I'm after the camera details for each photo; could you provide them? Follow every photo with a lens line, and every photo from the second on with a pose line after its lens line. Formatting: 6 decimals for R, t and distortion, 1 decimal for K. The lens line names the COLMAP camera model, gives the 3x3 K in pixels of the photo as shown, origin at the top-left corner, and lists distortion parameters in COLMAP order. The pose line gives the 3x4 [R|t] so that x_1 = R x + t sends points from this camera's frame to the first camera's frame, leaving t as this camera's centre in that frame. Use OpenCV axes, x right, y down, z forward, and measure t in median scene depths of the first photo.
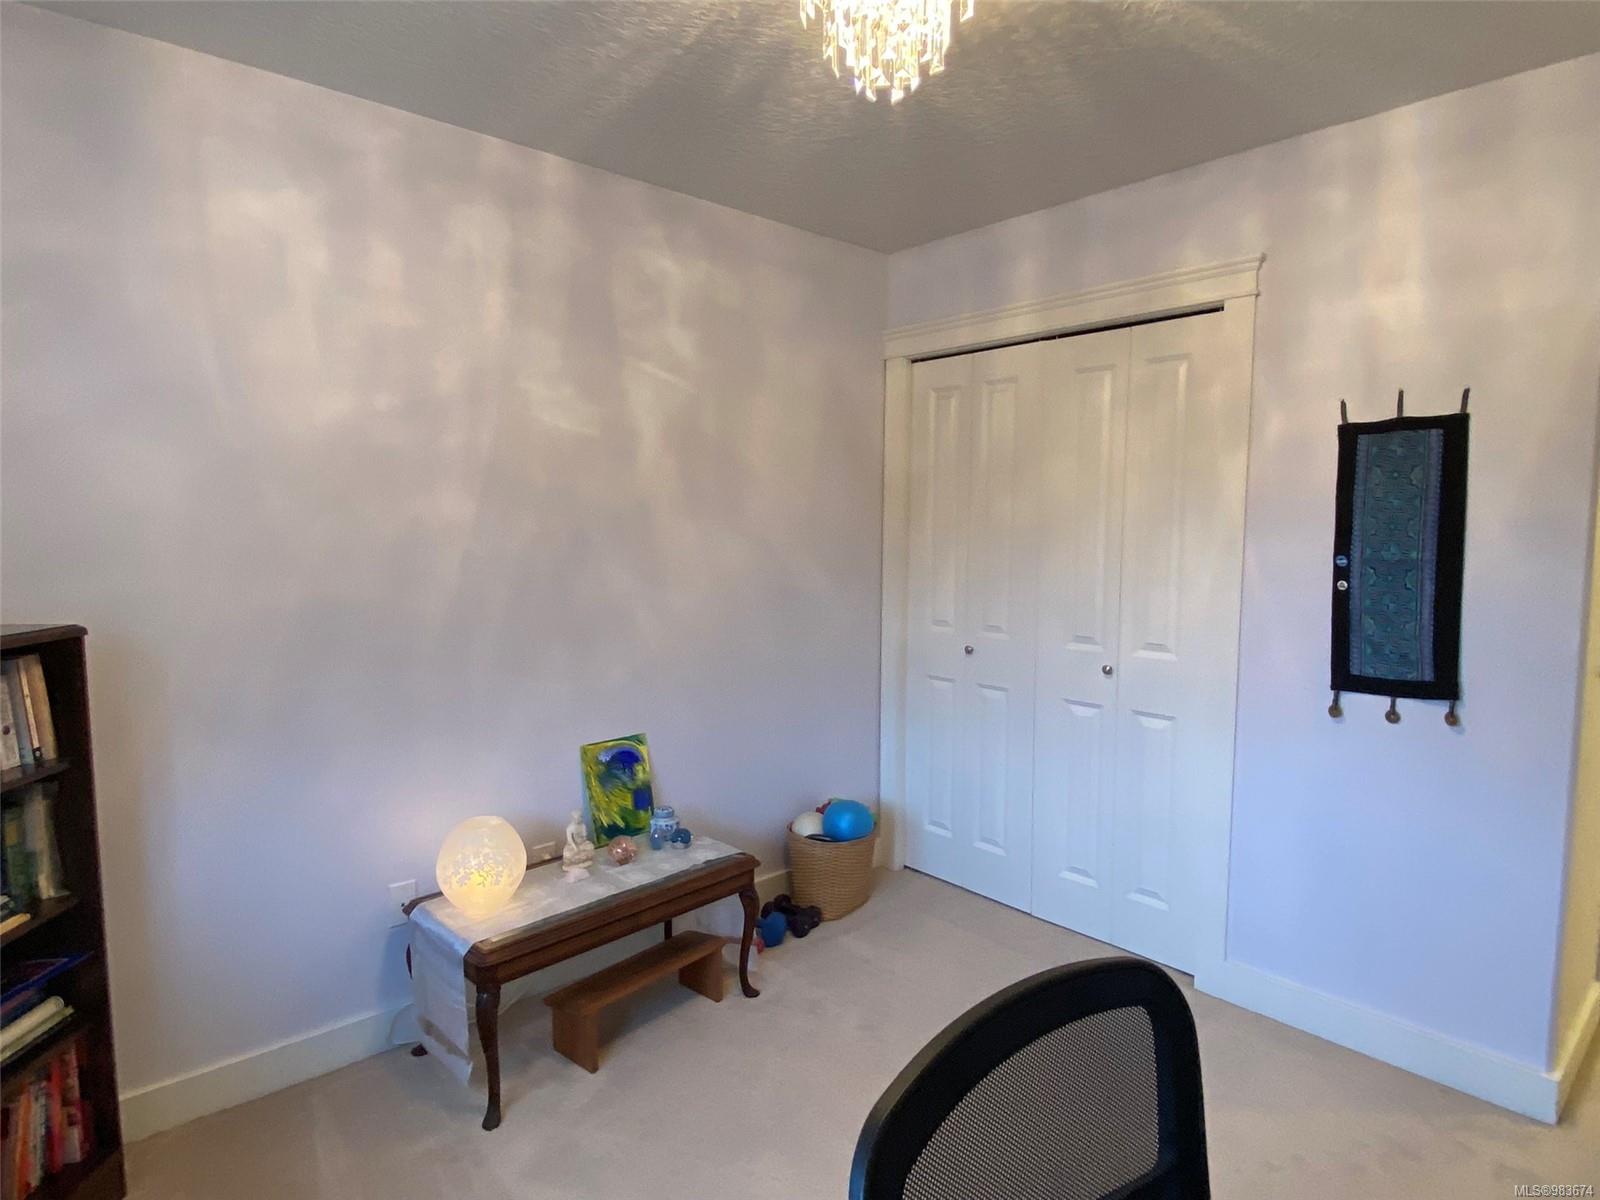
lens RADIAL K [[909.3, 0, 803.2], [0, 909.3, 596.2], [0, 0, 1]] dist [0.061695, -0.053848]
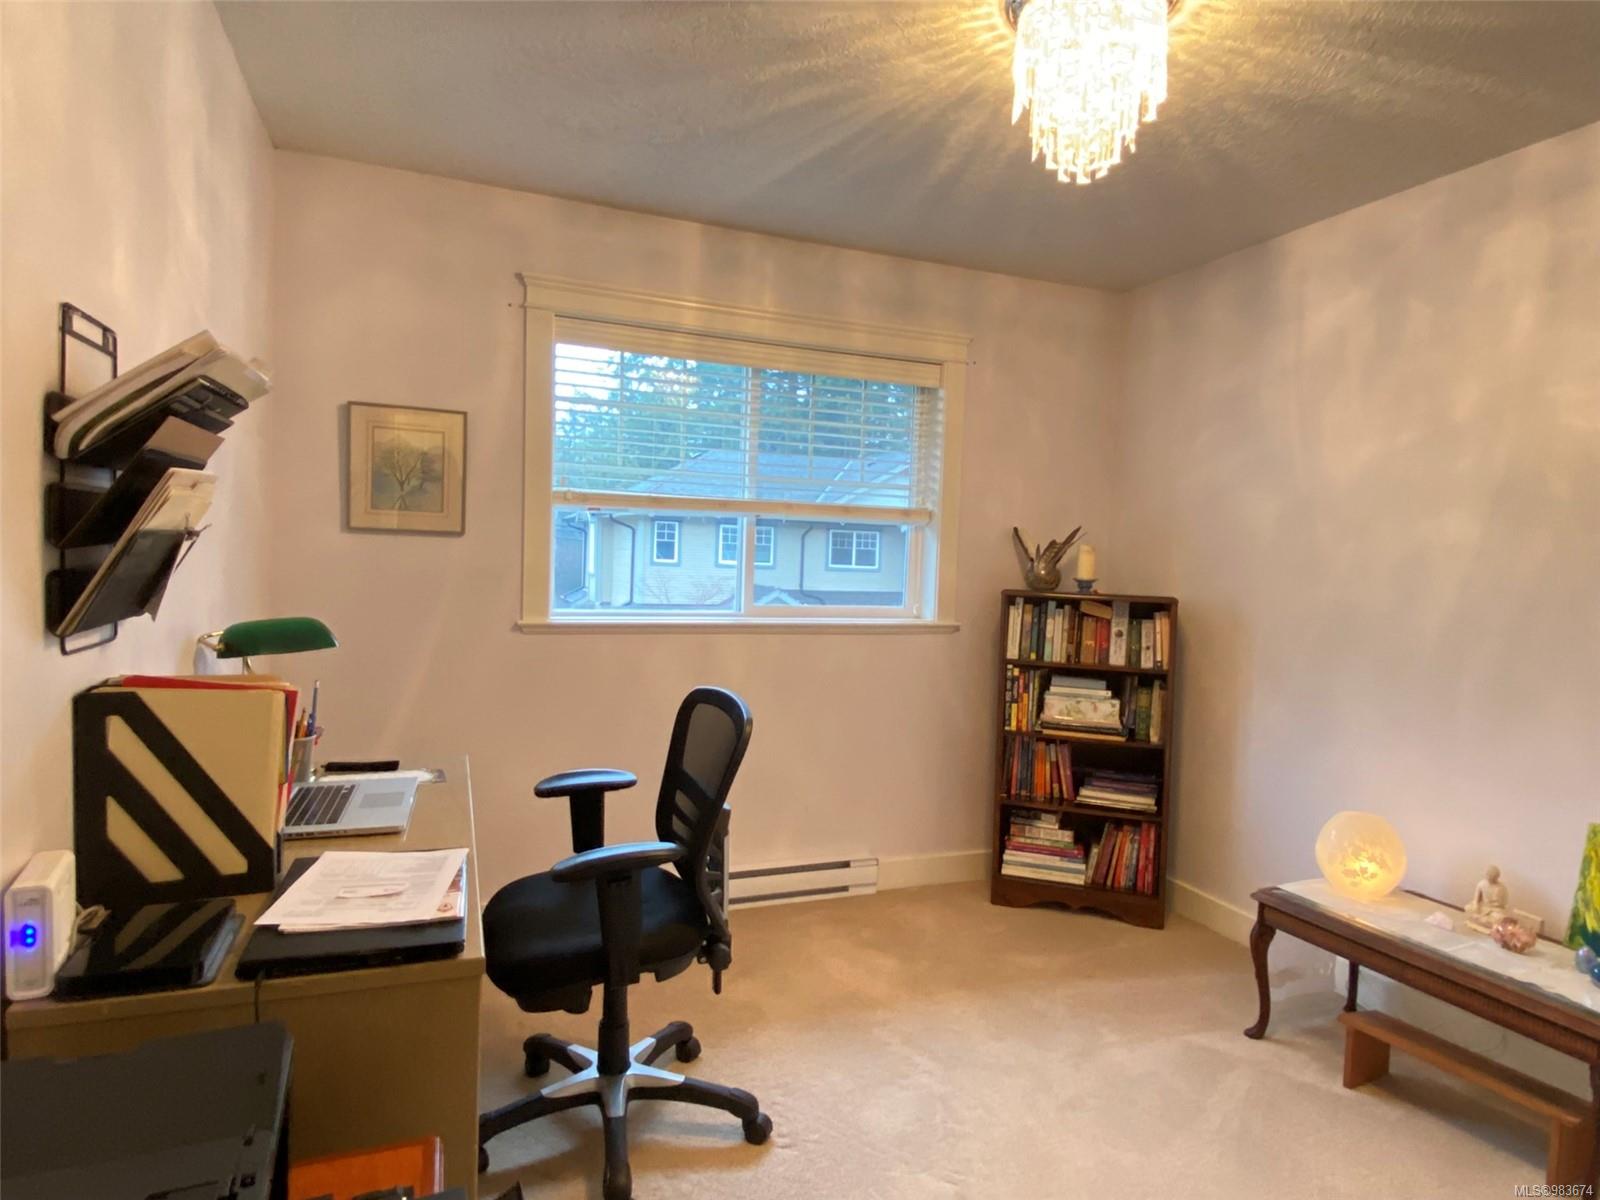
lens RADIAL K [[909.3, 0, 803.2], [0, 909.3, 596.2], [0, 0, 1]] dist [0.061695, -0.053848]
pose [[-0.356069, 0.026757, -0.934076, 0.901969], [-0.111681, 0.991207, 0.070966, -0.015941], [0.927762, 0.129587, -0.349950, 0.737453]]
